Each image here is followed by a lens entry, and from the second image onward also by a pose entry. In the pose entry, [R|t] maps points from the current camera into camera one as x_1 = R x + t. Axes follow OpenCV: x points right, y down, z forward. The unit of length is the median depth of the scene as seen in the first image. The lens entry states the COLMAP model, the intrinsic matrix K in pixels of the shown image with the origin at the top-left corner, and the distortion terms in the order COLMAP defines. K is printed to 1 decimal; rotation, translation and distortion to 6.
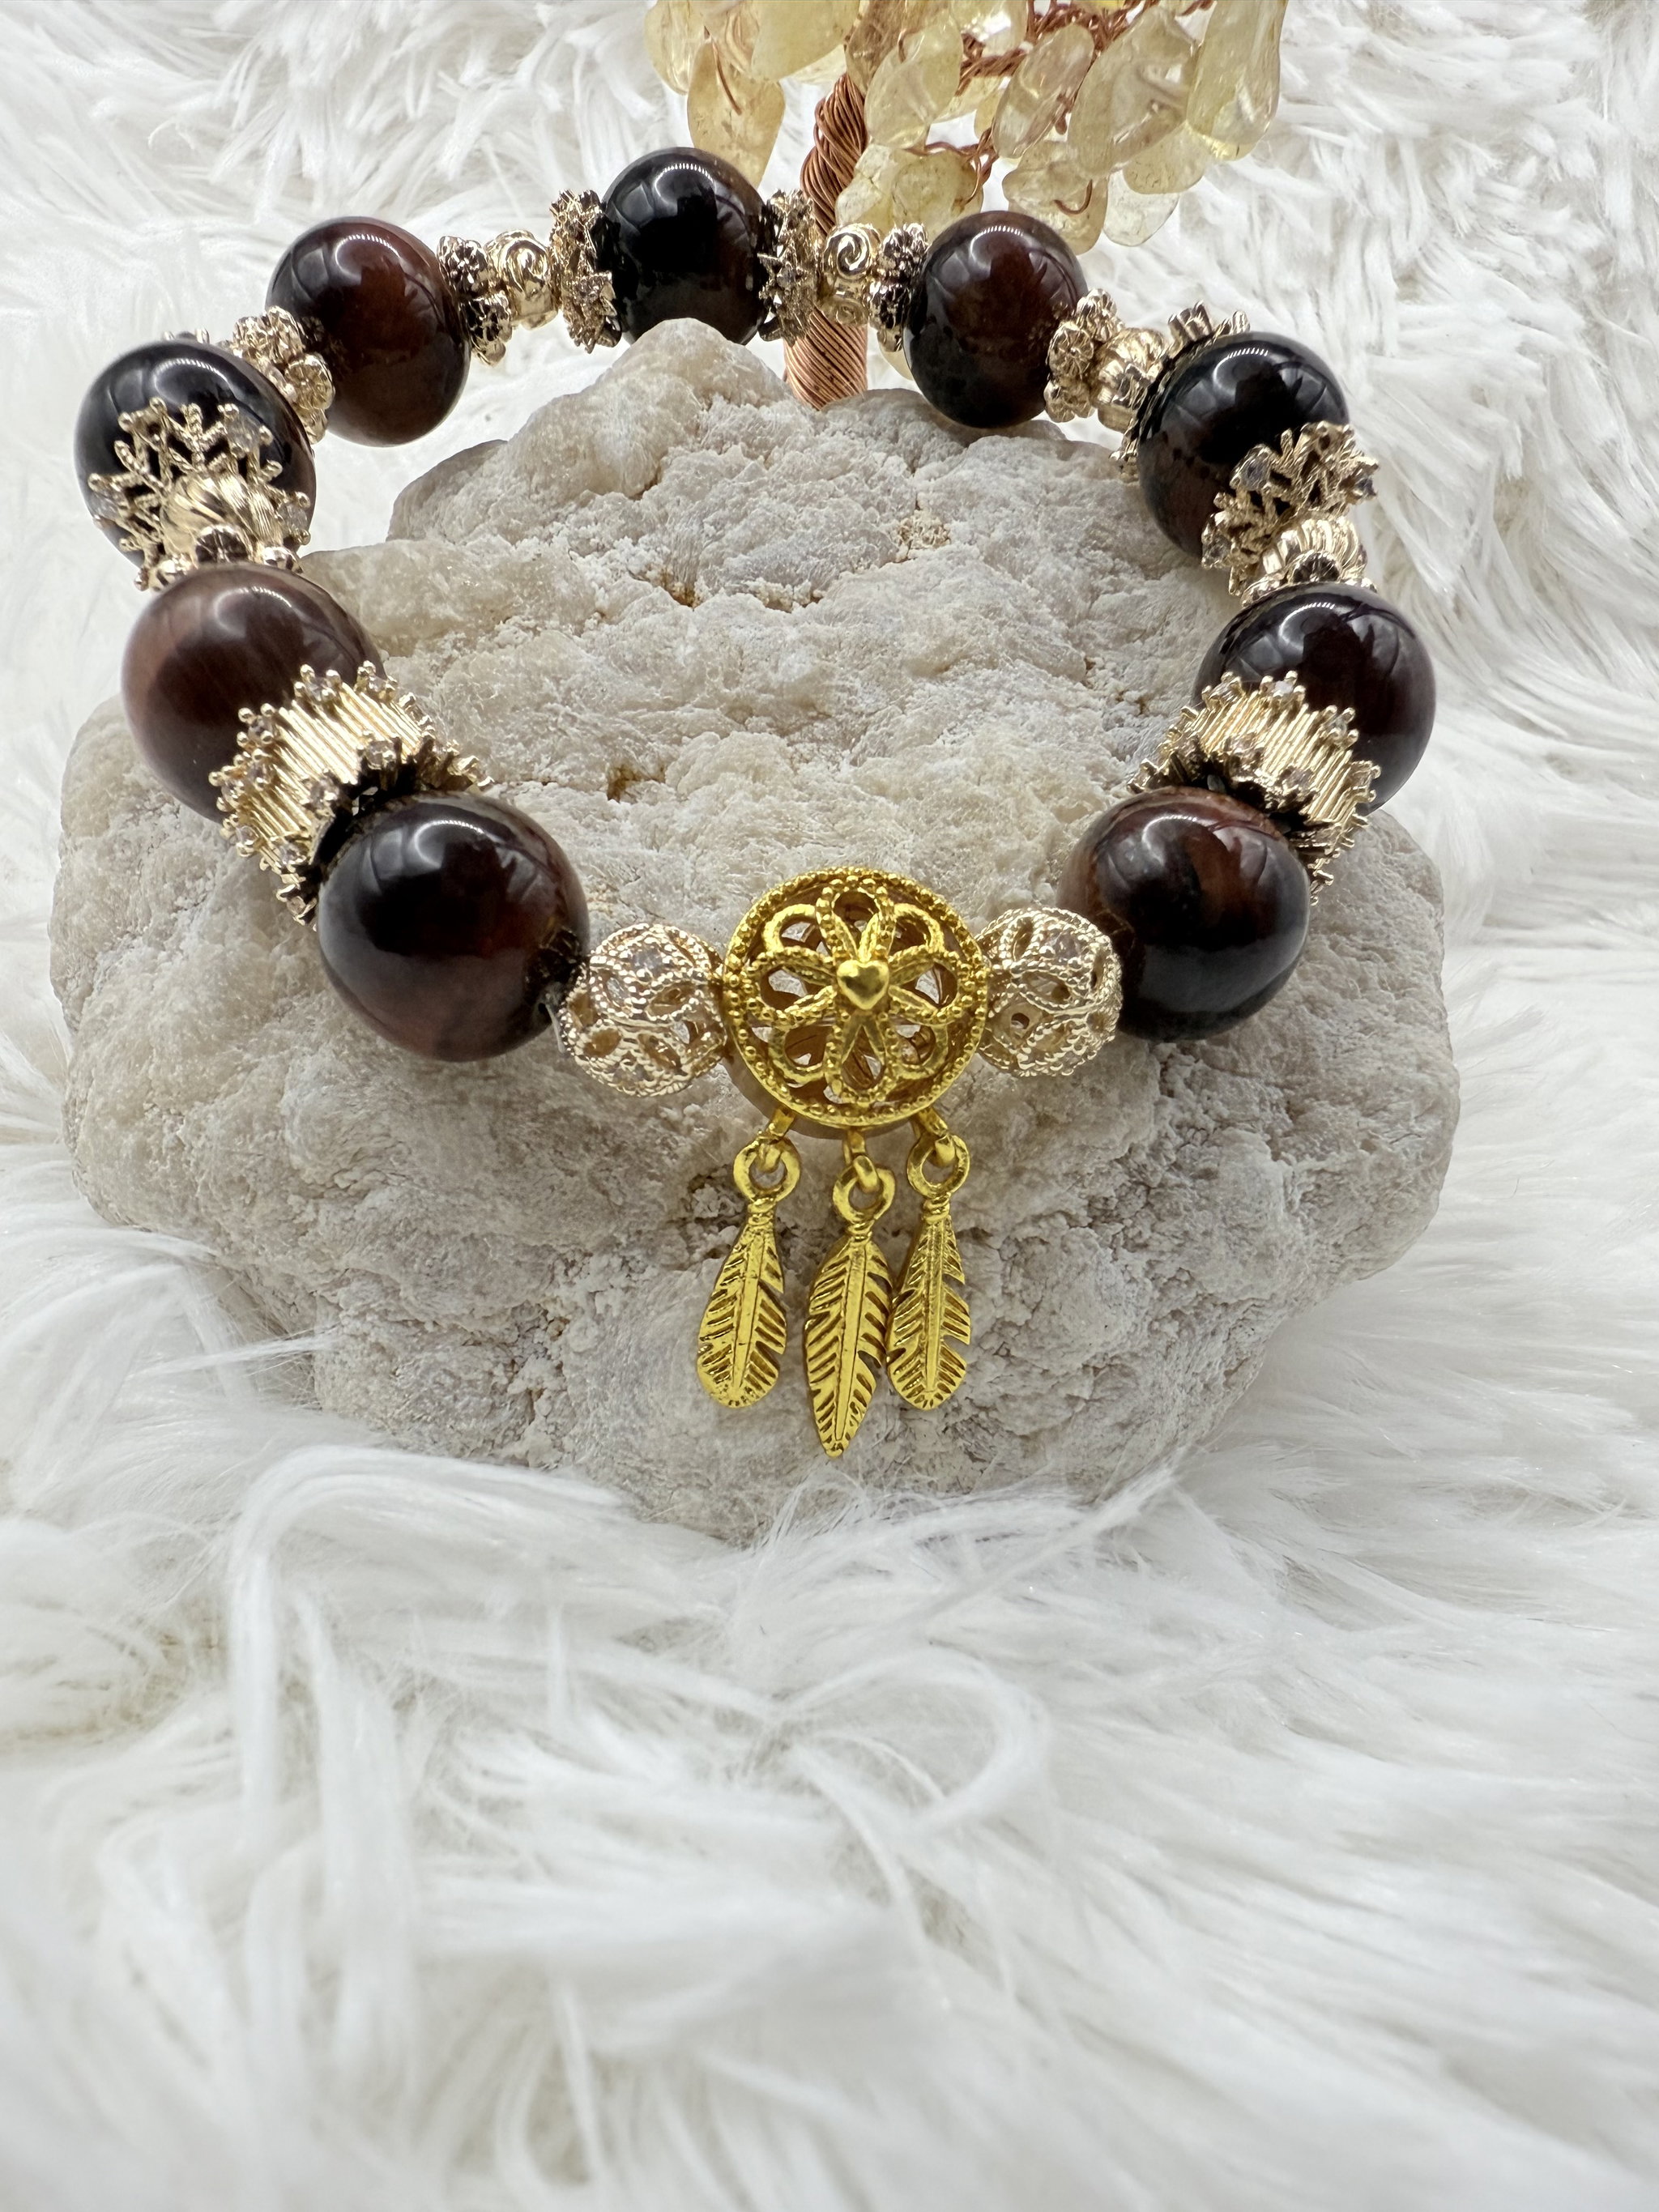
lens RADIAL K [[1727.6, 0, 834.0], [0, 1727.6, 1338.7], [0, 0, 1]] dist [-0.008281, 0.032759]
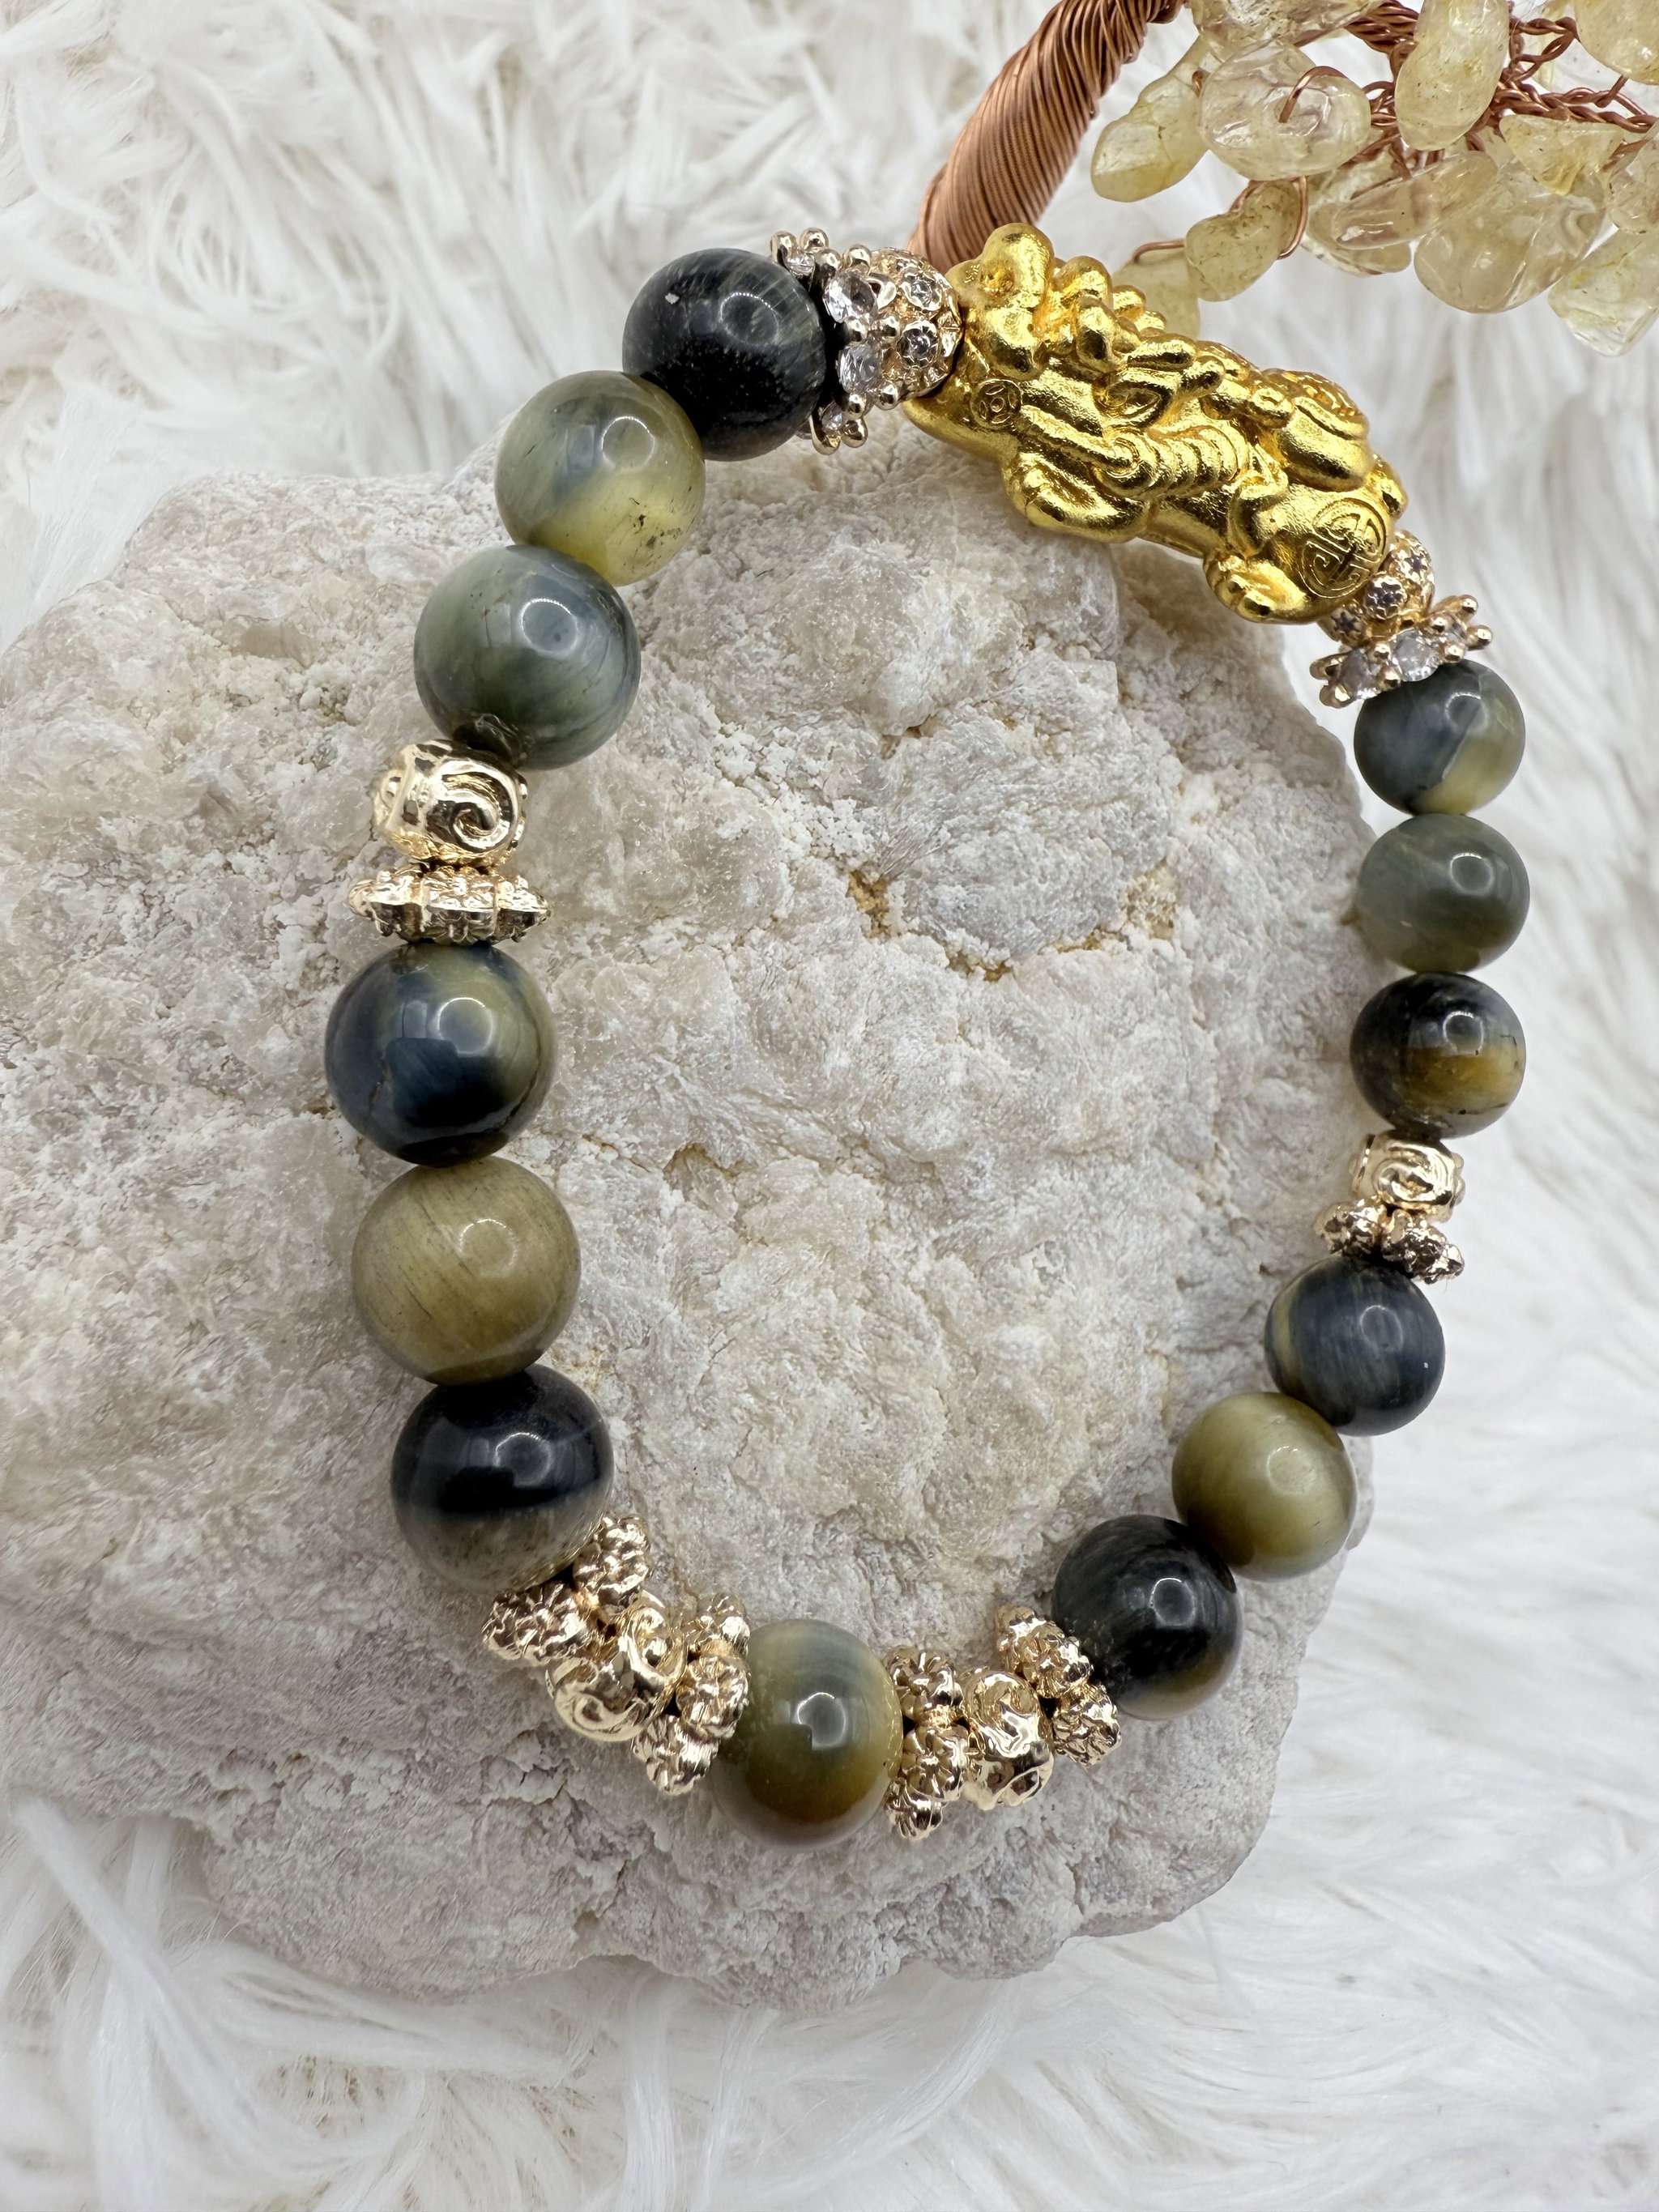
lens RADIAL K [[1727.6, 0, 816.7], [0, 1727.6, 875.5], [0, 0, 1]] dist [-0.008281, 0.032759]
pose [[0.837390, 0.462373, 0.291529, -0.372115], [-0.528176, 0.821789, 0.213757, -0.641279], [-0.140740, -0.332977, 0.932373, 0.285651]]
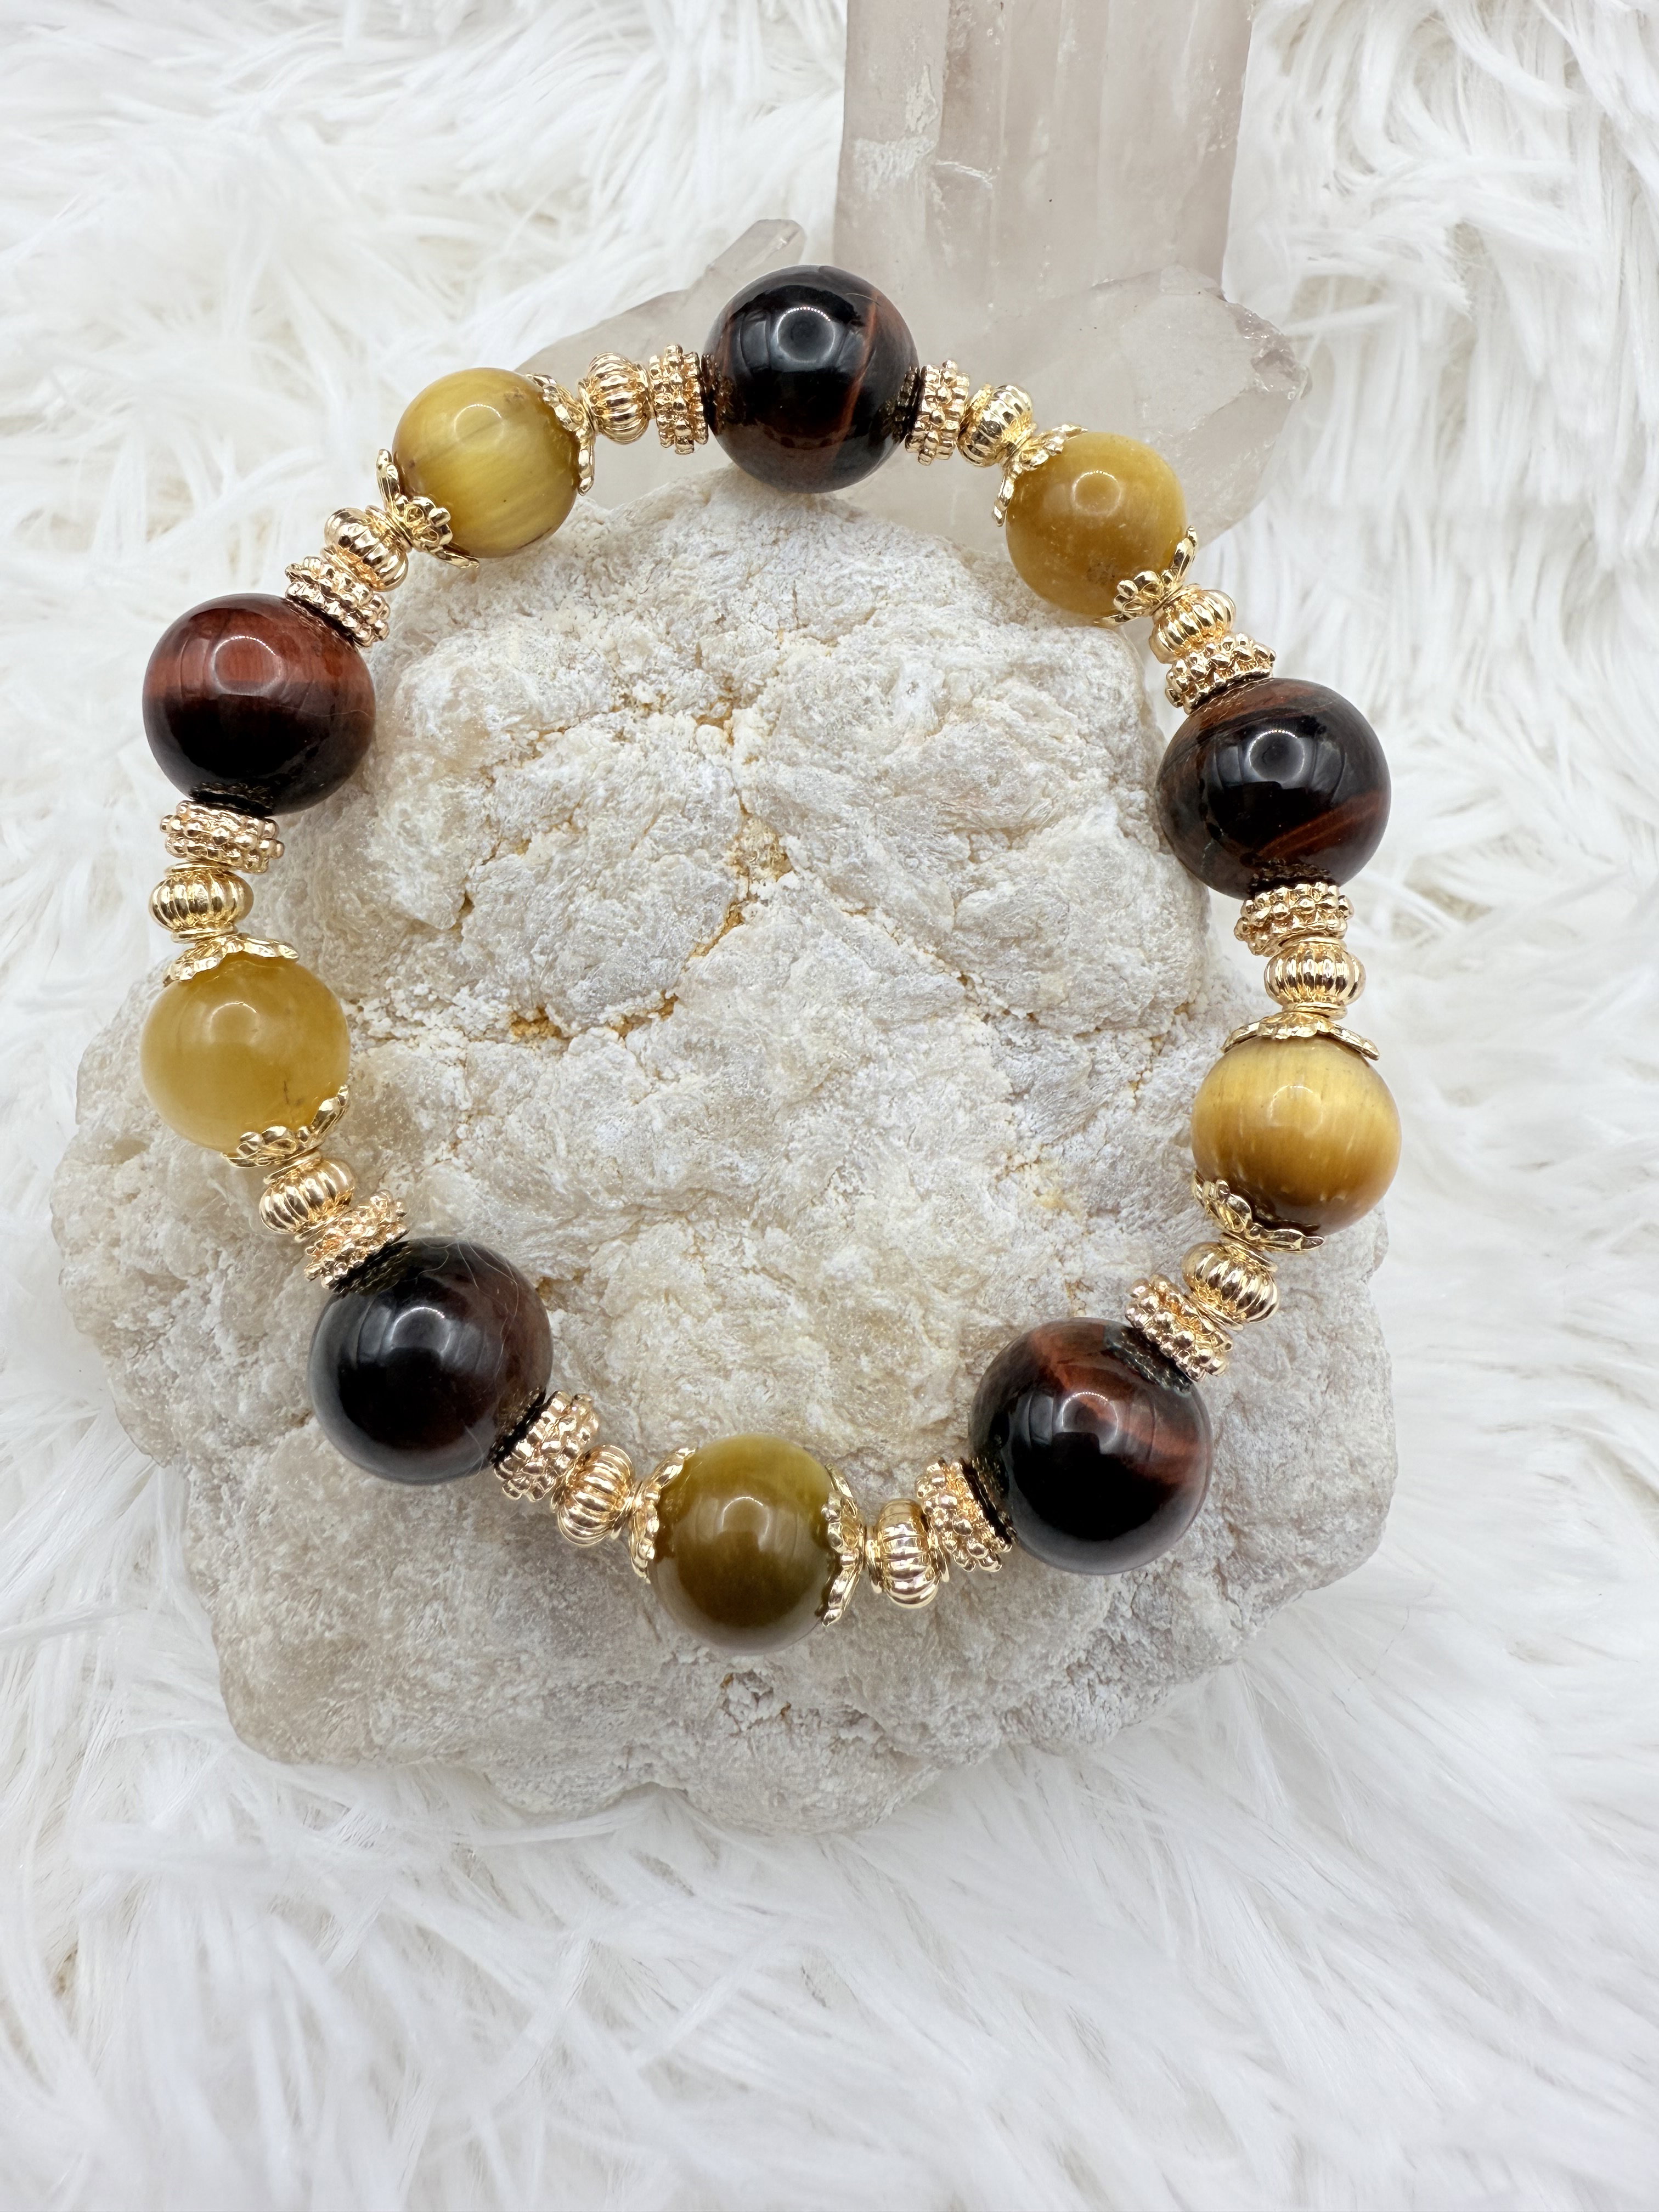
lens RADIAL K [[1618.3, 0, 839.7], [0, 1618.3, 855.7], [0, 0, 1]] dist [0.000196, 0.009354]
pose [[0.964410, -0.205588, -0.166274, 0.264389], [0.259644, 0.855210, 0.448553, -0.943363], [0.049982, -0.475762, 0.878153, 0.281334]]
